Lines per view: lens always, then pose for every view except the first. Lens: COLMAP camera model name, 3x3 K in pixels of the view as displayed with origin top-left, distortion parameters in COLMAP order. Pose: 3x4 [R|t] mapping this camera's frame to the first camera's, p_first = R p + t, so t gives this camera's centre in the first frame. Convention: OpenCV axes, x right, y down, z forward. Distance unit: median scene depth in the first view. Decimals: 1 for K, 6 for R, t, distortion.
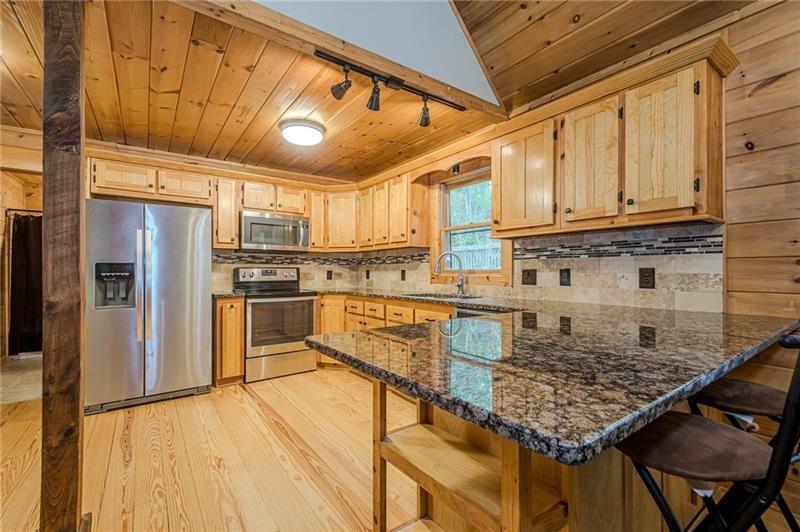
lens RADIAL K [[349.6, 0, 426.1], [0, 349.6, 268.6], [0, 0, 1]] dist [0.027108, -0.006759]
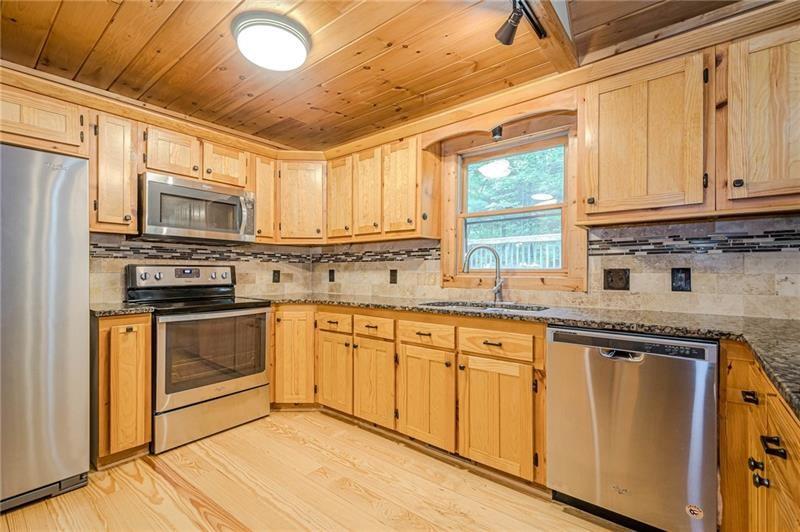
lens RADIAL K [[349.6, 0, 411.9], [0, 349.6, 269.1], [0, 0, 1]] dist [0.027108, -0.006759]
pose [[0.968290, 0.004916, 0.249779, -0.267710], [-0.004550, 0.999988, -0.002039, 0.004713], [-0.249786, 0.000838, 0.968301, 0.338236]]
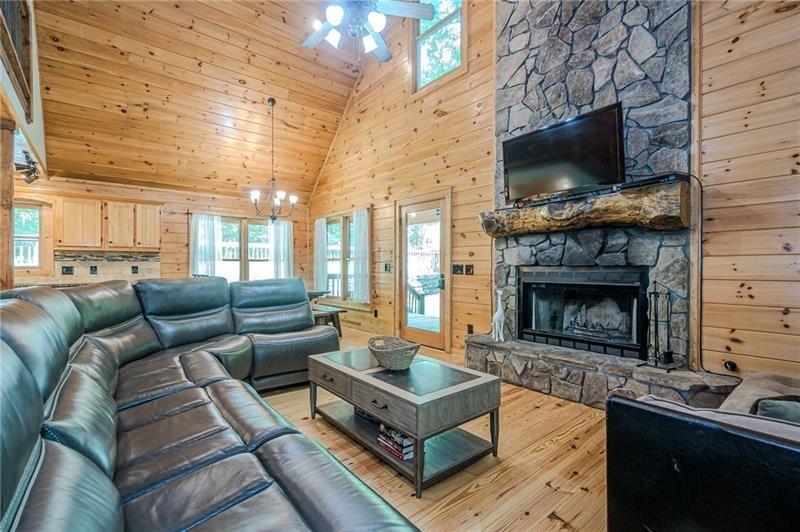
lens RADIAL K [[349.6, 0, 384.5], [0, 349.6, 265.9], [0, 0, 1]] dist [0.027108, -0.006759]
pose [[-0.048150, 0.001755, 0.998839, -1.477302], [-0.003693, 0.999991, -0.001935, -0.003360], [-0.998833, -0.003782, -0.048143, -0.531675]]
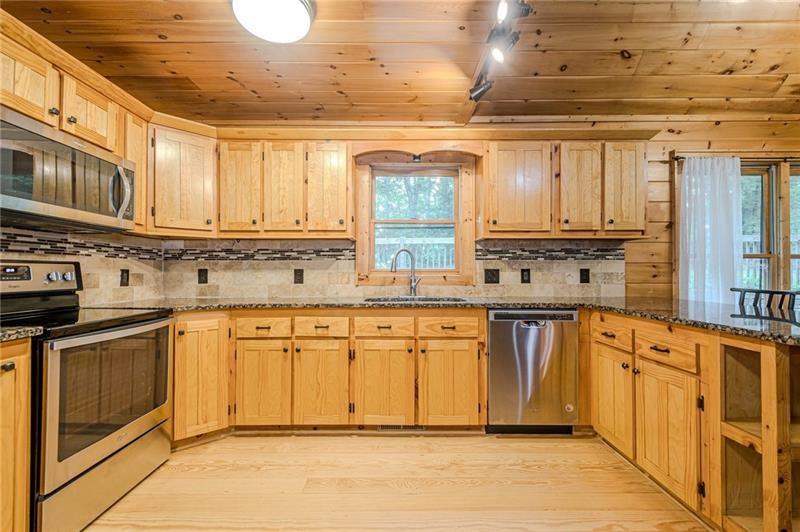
lens RADIAL K [[349.6, 0, 385.8], [0, 349.6, 268.0], [0, 0, 1]] dist [0.027108, -0.006759]
pose [[0.603564, 0.011620, 0.797230, -0.665045], [-0.005549, 0.999931, -0.010373, 0.009737], [-0.797295, 0.001837, 0.603586, 0.530216]]
